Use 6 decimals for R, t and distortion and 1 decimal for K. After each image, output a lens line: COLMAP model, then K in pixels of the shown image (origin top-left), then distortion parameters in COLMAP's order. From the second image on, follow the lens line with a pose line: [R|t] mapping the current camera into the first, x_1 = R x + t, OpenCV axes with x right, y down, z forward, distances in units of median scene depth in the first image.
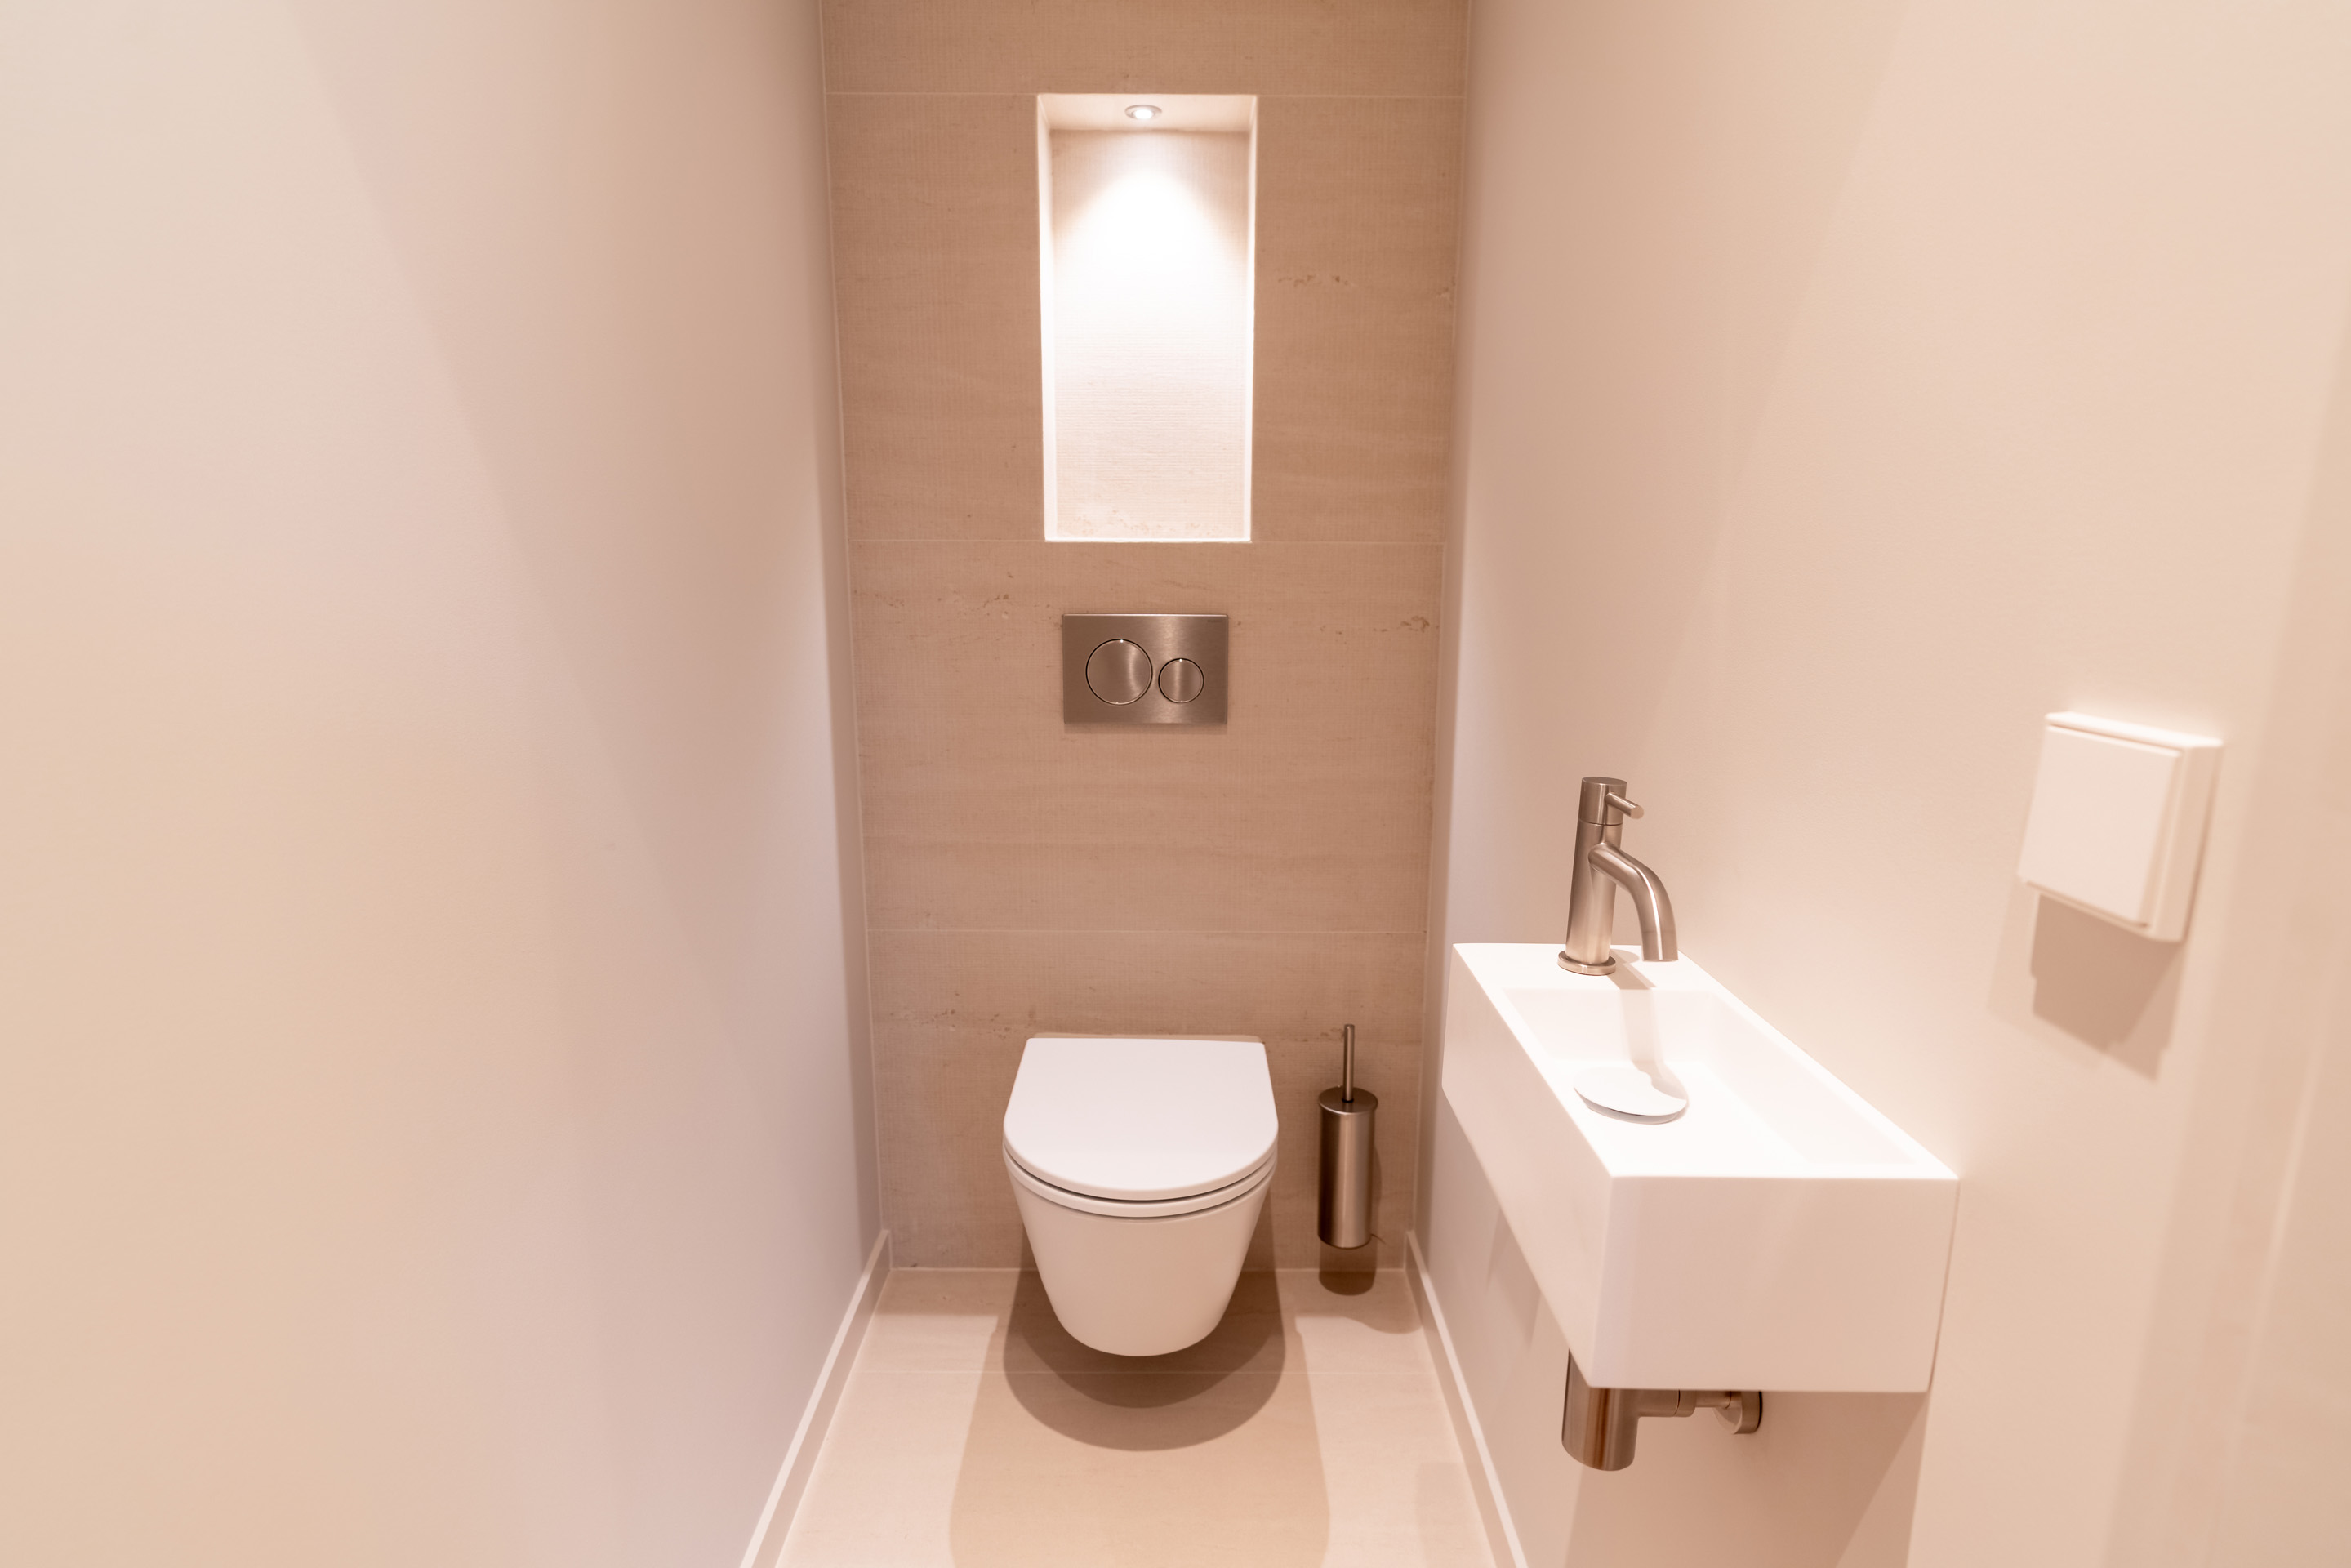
lens RADIAL K [[1205.4, 0, 1175.5], [0, 1205.4, 784.0], [0, 0, 1]] dist [-0.000635, -0.000020]
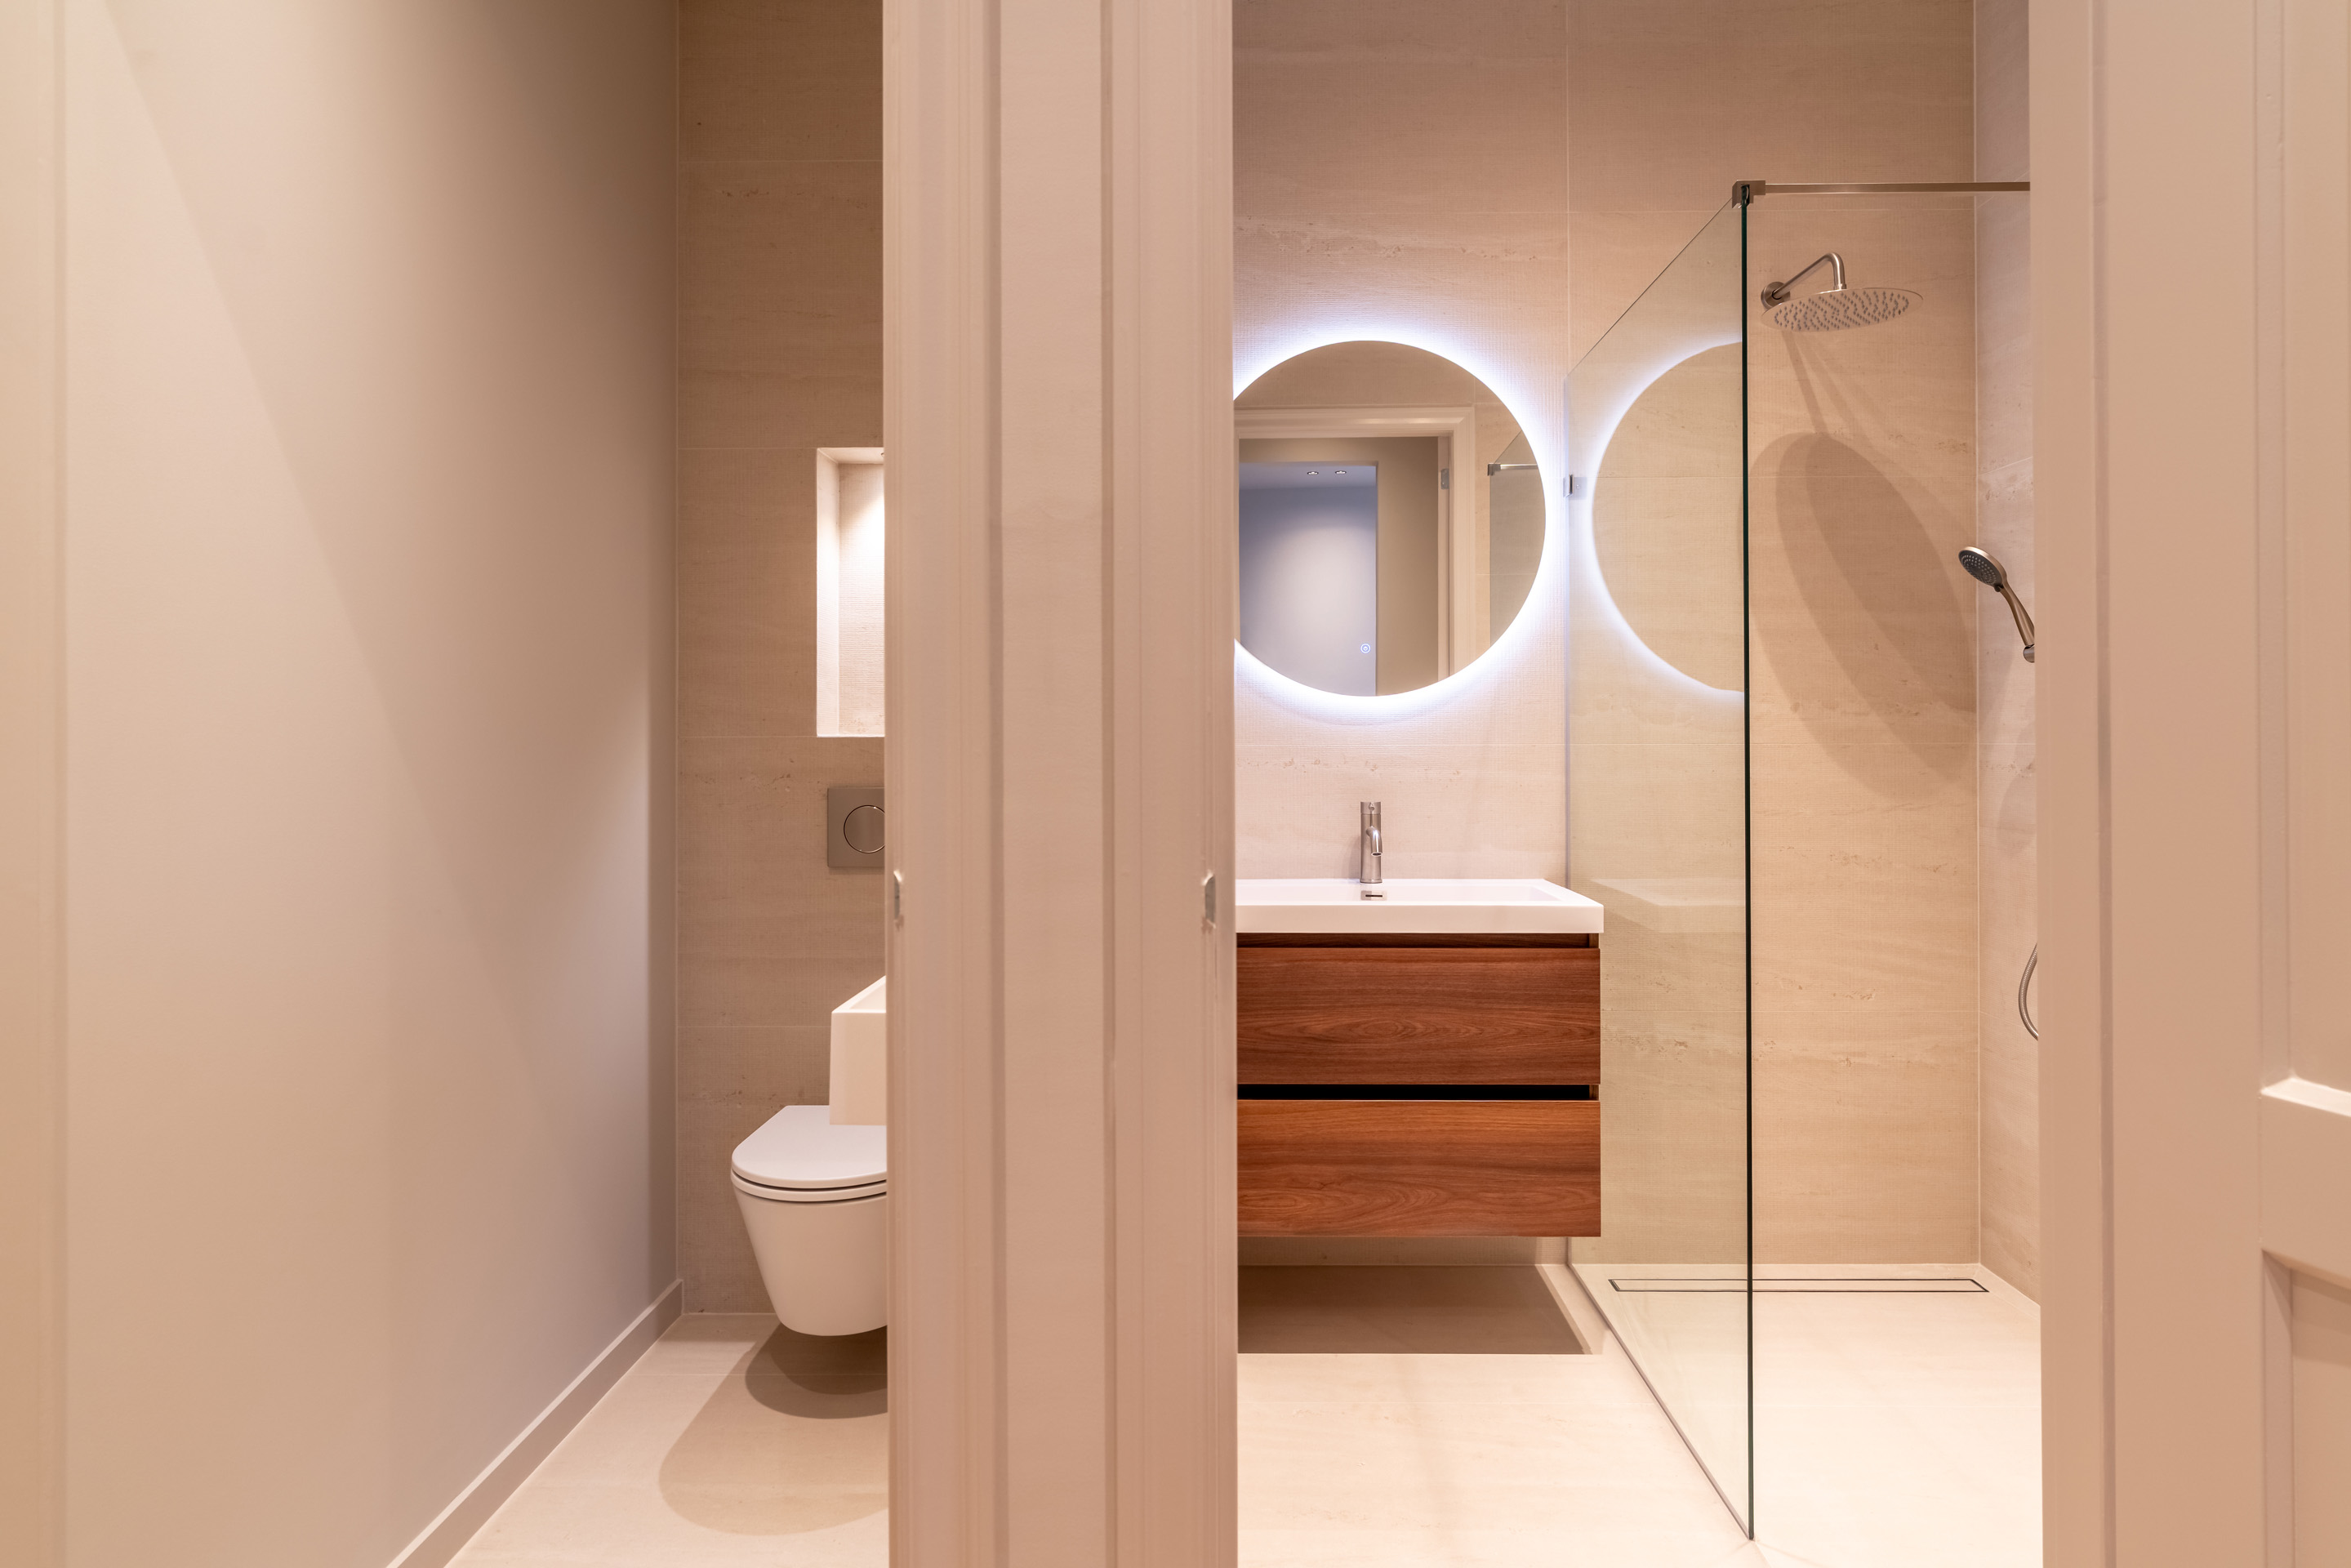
lens RADIAL K [[1273.1, 0, 1190.7], [0, 1273.1, 726.9], [0, 0, 1]] dist [0.002159, 0.000119]
pose [[0.999887, -0.004549, -0.014301, 0.350527], [0.001482, 0.978216, -0.207583, 0.097084], [0.014934, 0.207538, 0.978113, -0.453648]]
